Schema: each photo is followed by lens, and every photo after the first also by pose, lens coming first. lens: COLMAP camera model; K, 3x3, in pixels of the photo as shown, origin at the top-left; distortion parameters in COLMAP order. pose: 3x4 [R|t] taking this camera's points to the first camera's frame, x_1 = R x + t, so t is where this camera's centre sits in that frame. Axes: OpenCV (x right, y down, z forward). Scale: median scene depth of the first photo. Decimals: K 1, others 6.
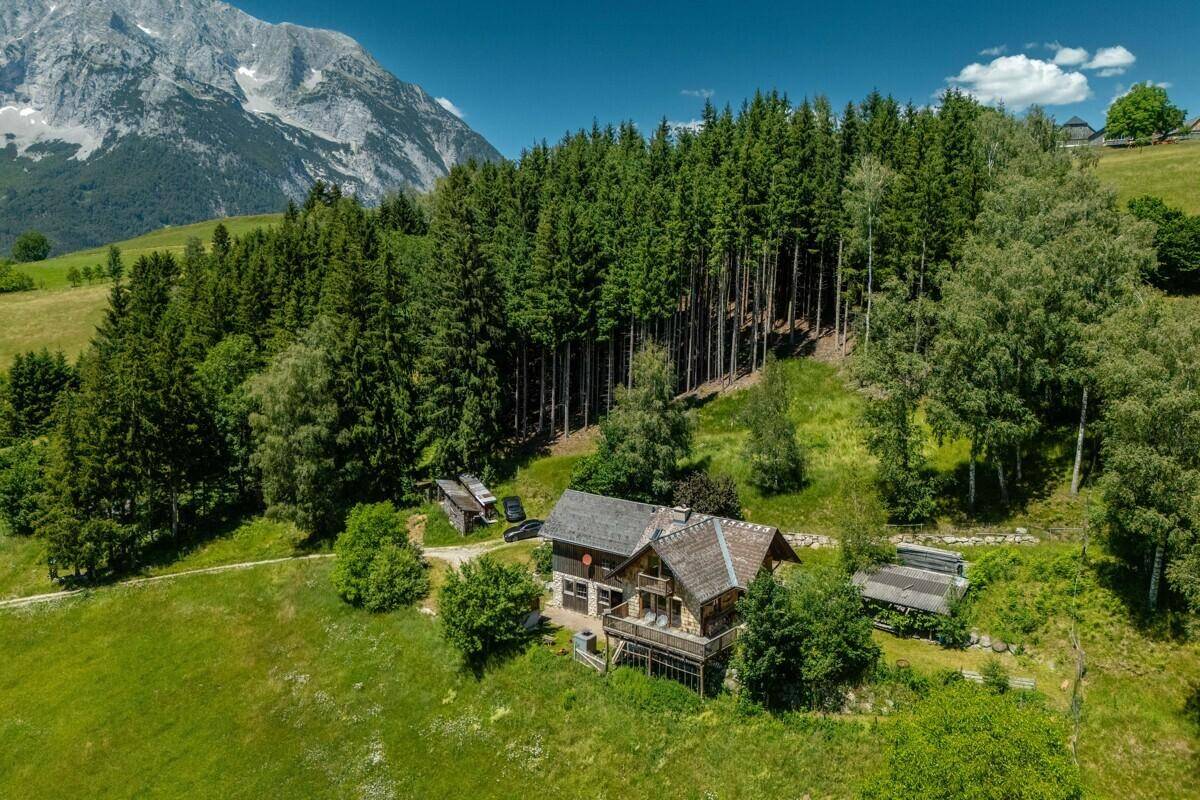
lens RADIAL K [[877.9, 0, 601.3], [0, 877.9, 371.3], [0, 0, 1]] dist [0.086243, -0.053295]
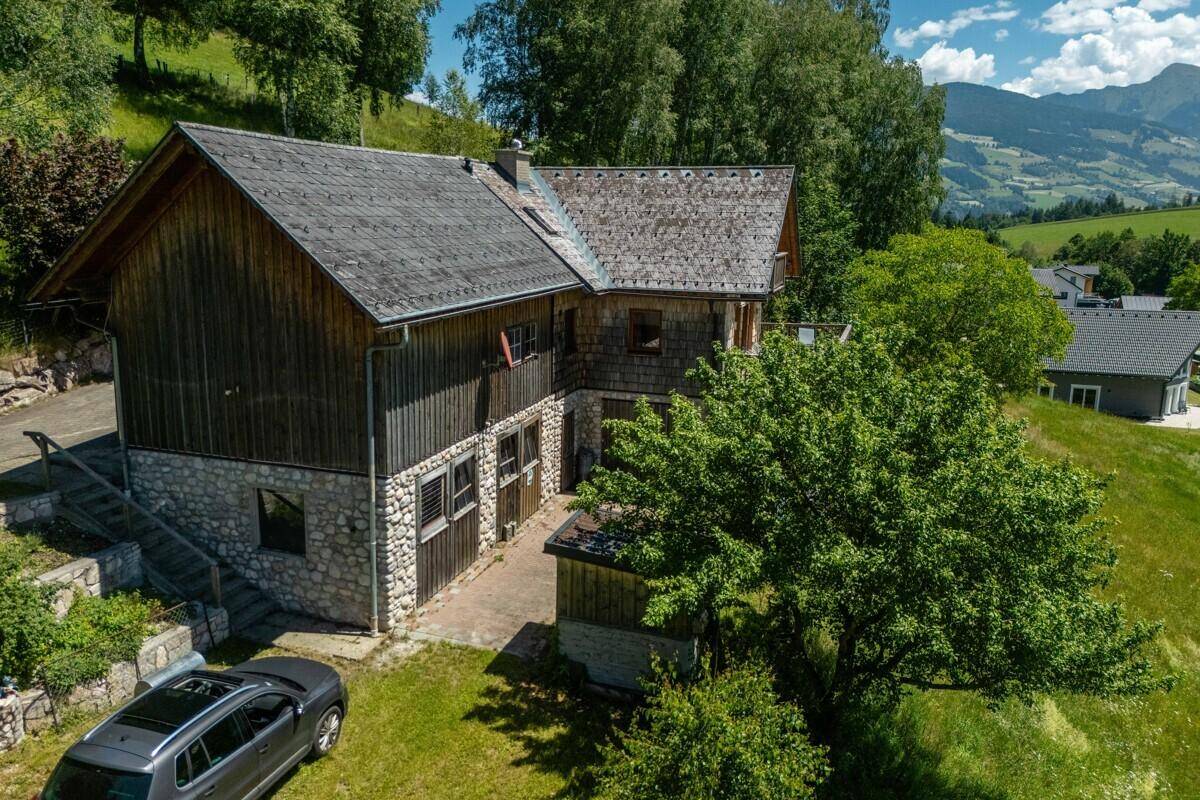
lens RADIAL K [[881.1, 0, 601.7], [0, 881.1, 376.5], [0, 0, 1]] dist [0.086505, -0.047625]
pose [[-0.338424, -0.178734, 0.923863, -0.224788], [0.076267, 0.973355, 0.216246, 0.131343], [-0.937898, 0.143643, -0.315776, 0.845504]]
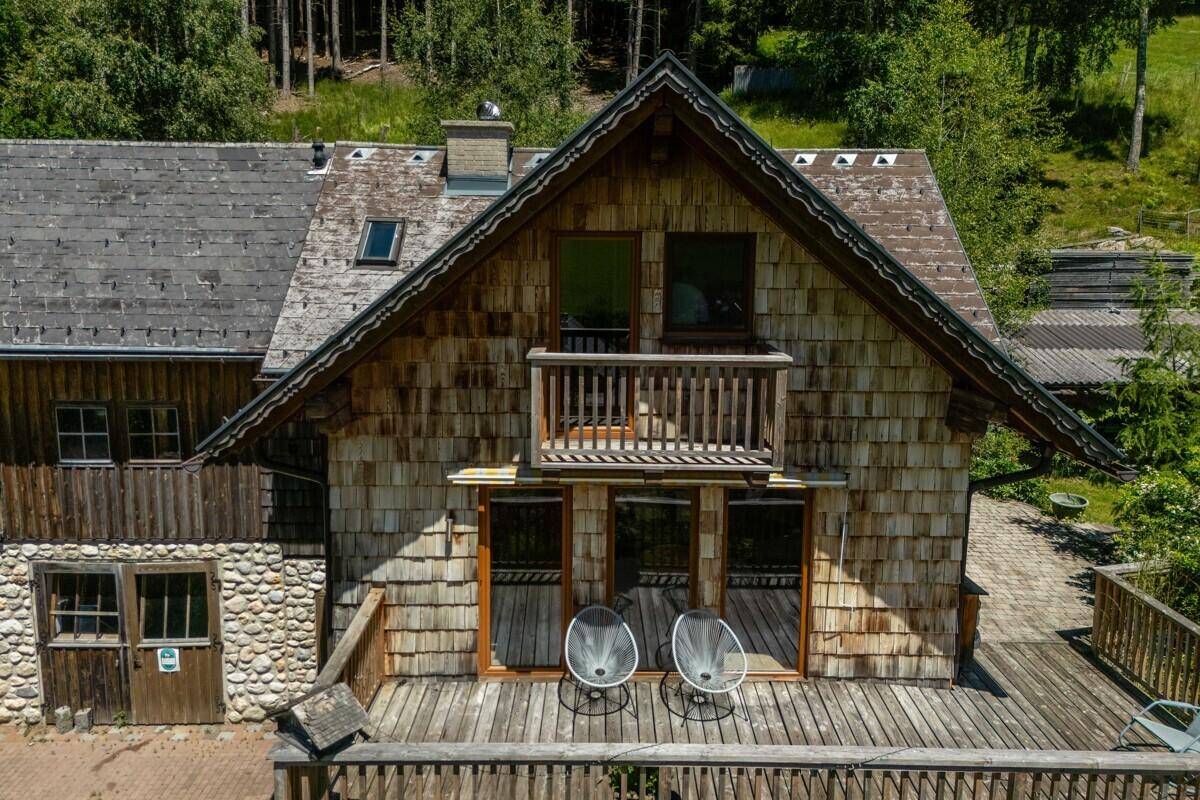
lens RADIAL K [[883.4, 0, 600.3], [0, 883.4, 374.3], [0, 0, 1]] dist [0.083991, -0.059187]
pose [[0.778036, -0.089637, 0.621792, -0.021554], [0.048573, 0.995389, 0.082716, 0.154635], [-0.626339, -0.034154, 0.778802, 0.620894]]
